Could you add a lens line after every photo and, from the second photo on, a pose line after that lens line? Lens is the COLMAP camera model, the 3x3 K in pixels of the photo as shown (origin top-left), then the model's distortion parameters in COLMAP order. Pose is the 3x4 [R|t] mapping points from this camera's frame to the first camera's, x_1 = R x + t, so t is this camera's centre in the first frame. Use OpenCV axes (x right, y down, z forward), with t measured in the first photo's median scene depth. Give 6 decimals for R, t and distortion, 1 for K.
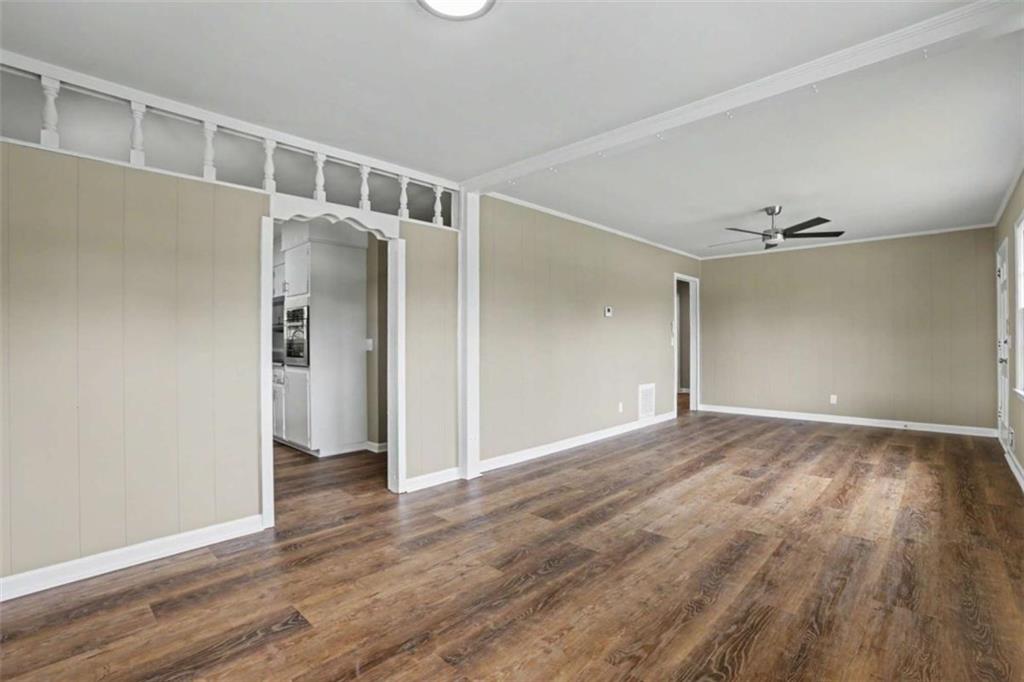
lens RADIAL K [[468.9, 0, 509.9], [0, 468.9, 343.6], [0, 0, 1]] dist [-0.056070, 0.015980]
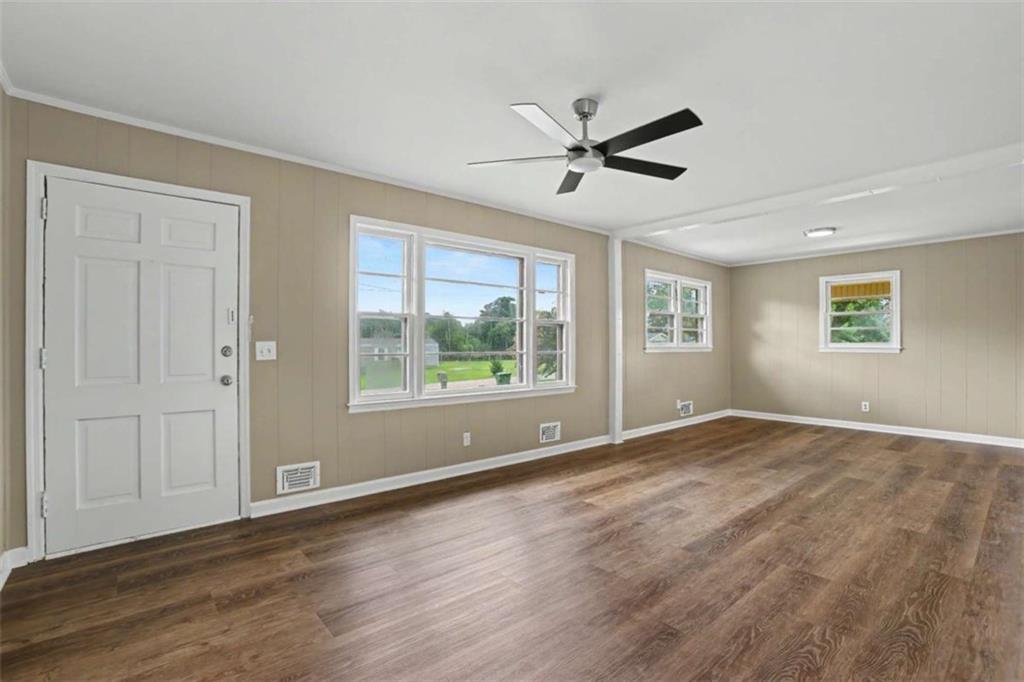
lens RADIAL K [[468.9, 0, 513.2], [0, 468.9, 343.0], [0, 0, 1]] dist [-0.056070, 0.015980]
pose [[-0.995977, 0.005418, 0.089442, 0.911833], [0.005557, 0.999984, 0.001307, -0.021569], [-0.089434, 0.001799, -0.995991, 2.315611]]
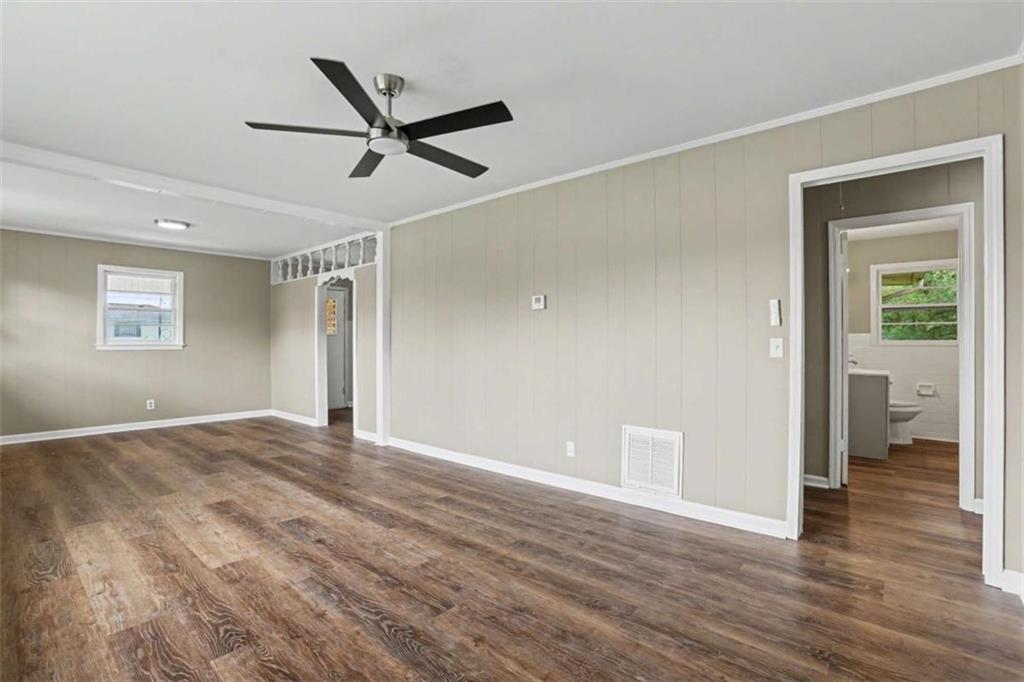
lens RADIAL K [[468.9, 0, 516.6], [0, 468.9, 345.0], [0, 0, 1]] dist [-0.056070, 0.015980]
pose [[0.065735, 0.009803, -0.997789, 1.614128], [-0.007499, 0.999928, 0.009330, -0.019916], [0.997809, 0.006869, 0.065804, 1.643341]]
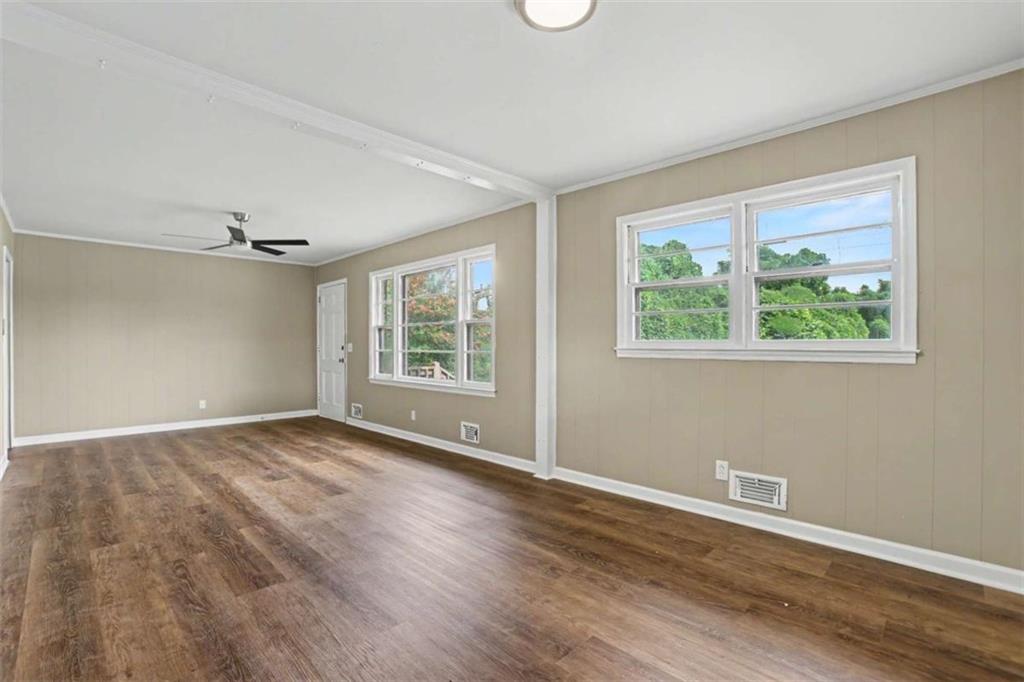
lens RADIAL K [[468.9, 0, 515.2], [0, 468.9, 342.1], [0, 0, 1]] dist [-0.056070, 0.015980]
pose [[0.013523, 0.014376, 0.999805, -0.622051], [0.005835, 0.999878, -0.014456, 0.003207], [-0.999892, 0.006030, 0.013437, 0.579278]]
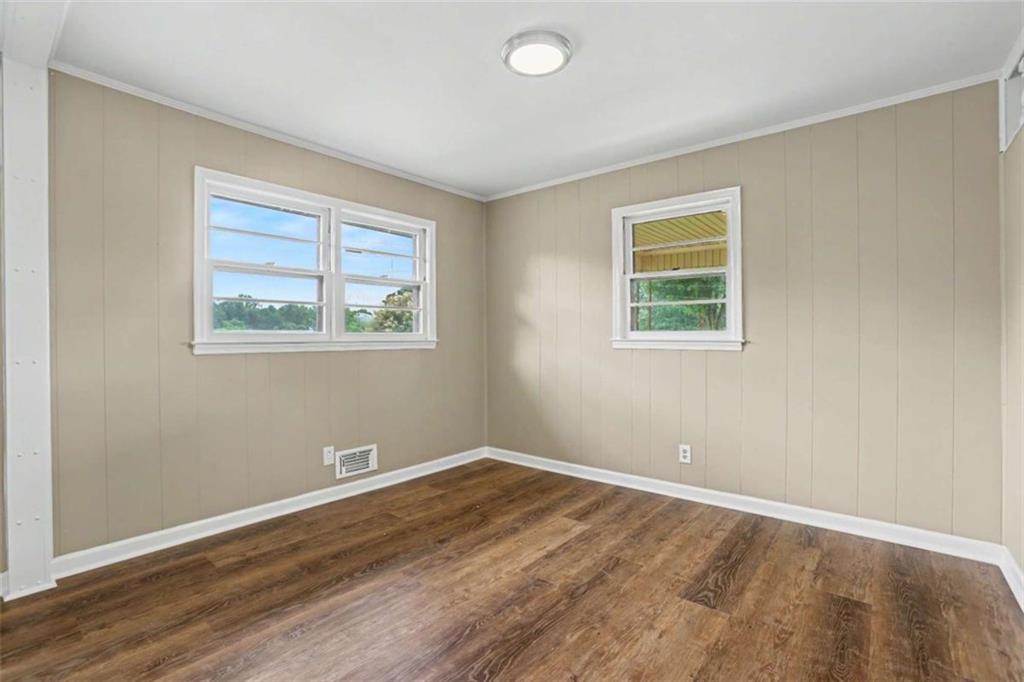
lens RADIAL K [[468.9, 0, 508.0], [0, 468.9, 335.5], [0, 0, 1]] dist [-0.056070, 0.015980]
pose [[-0.997797, 0.008892, -0.065745, 0.025559], [0.008594, 0.999951, 0.004813, -0.009317], [0.065784, 0.004237, -0.997825, 1.218517]]
